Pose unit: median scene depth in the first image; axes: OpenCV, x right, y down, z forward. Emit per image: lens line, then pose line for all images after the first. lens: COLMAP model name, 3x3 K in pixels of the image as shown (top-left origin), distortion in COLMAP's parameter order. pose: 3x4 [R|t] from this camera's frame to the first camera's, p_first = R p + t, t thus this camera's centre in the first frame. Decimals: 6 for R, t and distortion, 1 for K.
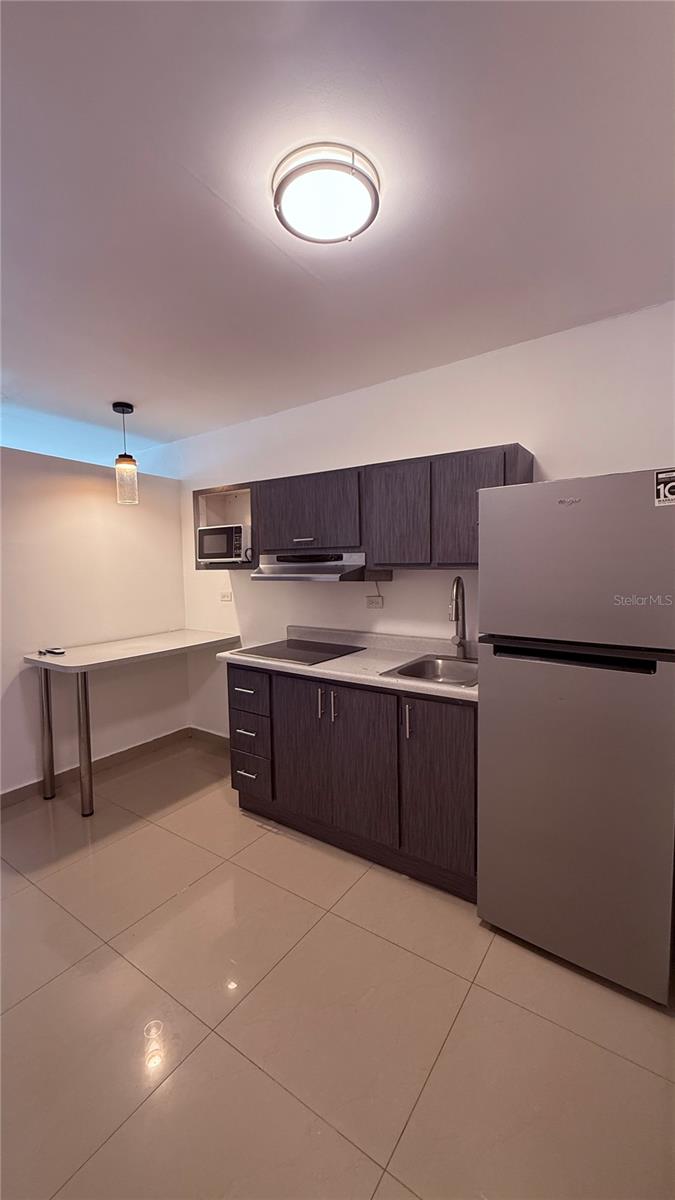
lens RADIAL K [[481.1, 0, 341.4], [0, 481.1, 595.6], [0, 0, 1]] dist [-0.001052, -0.000065]
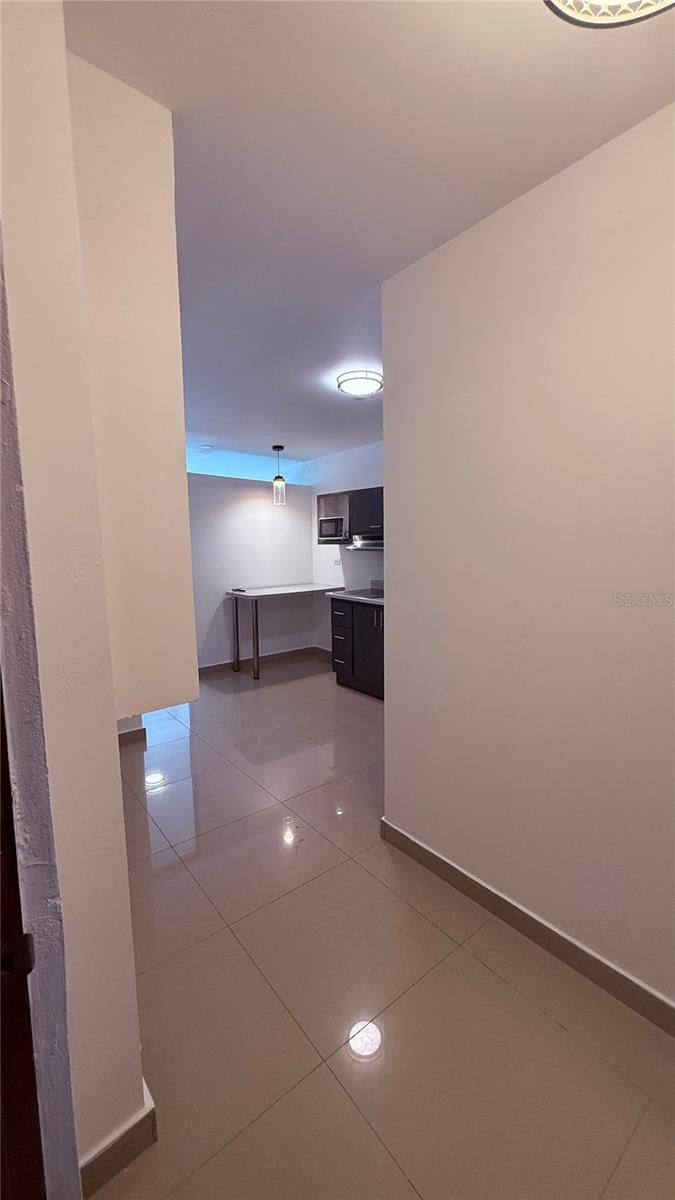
lens RADIAL K [[481.1, 0, 341.5], [0, 481.1, 601.6], [0, 0, 1]] dist [-0.001052, -0.000065]
pose [[0.958055, 0.040755, -0.283671, 0.266938], [-0.024065, 0.997781, 0.062075, 0.040348], [0.285571, -0.052644, 0.956910, -0.594988]]
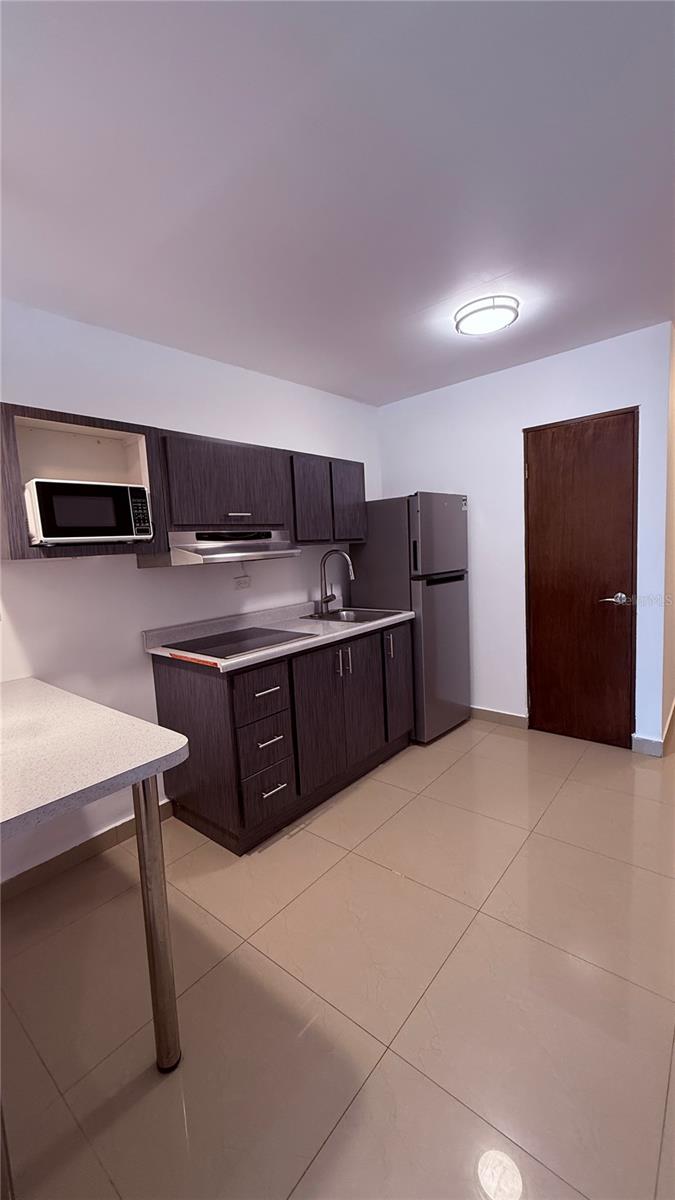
lens RADIAL K [[481.1, 0, 345.4], [0, 481.1, 594.4], [0, 0, 1]] dist [-0.001052, -0.000065]
pose [[0.071410, -0.089852, 0.993392, -0.876023], [0.121042, 0.989355, 0.080786, -0.016441], [-0.990075, 0.114473, 0.081525, 0.682744]]
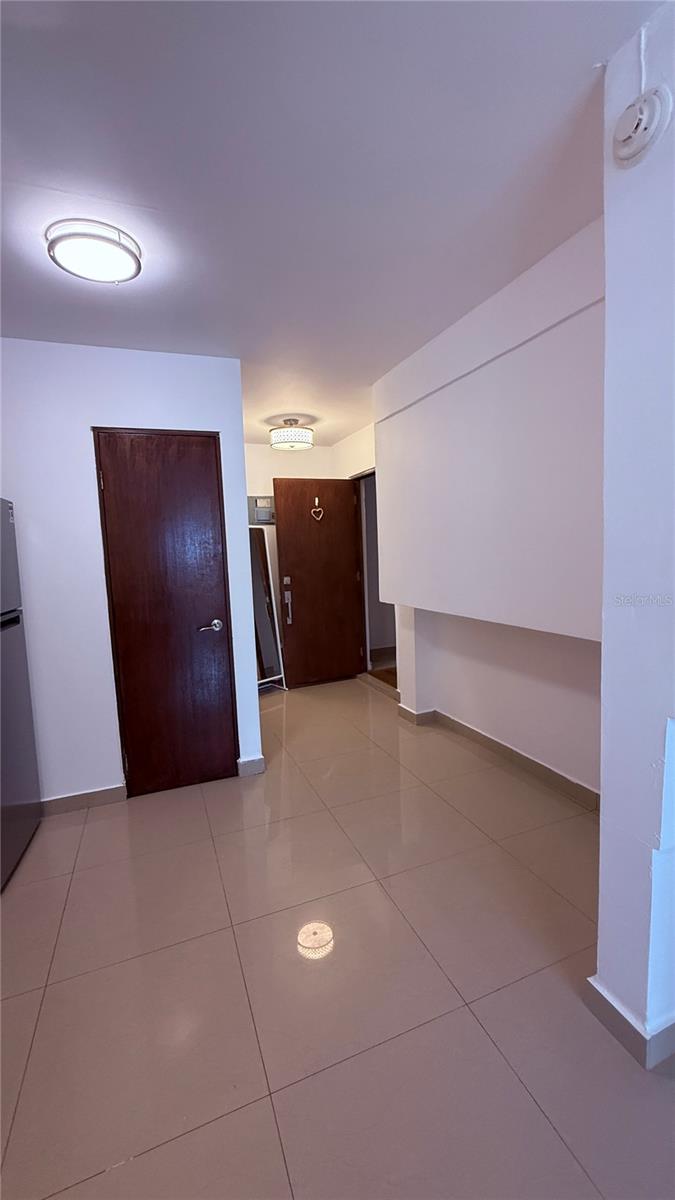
lens RADIAL K [[481.1, 0, 338.3], [0, 481.1, 594.2], [0, 0, 1]] dist [-0.001052, -0.000065]
pose [[-0.835252, -0.002997, 0.549859, -0.592955], [0.089978, 0.985761, 0.142052, -0.034848], [-0.542455, 0.168125, -0.823090, 0.848270]]
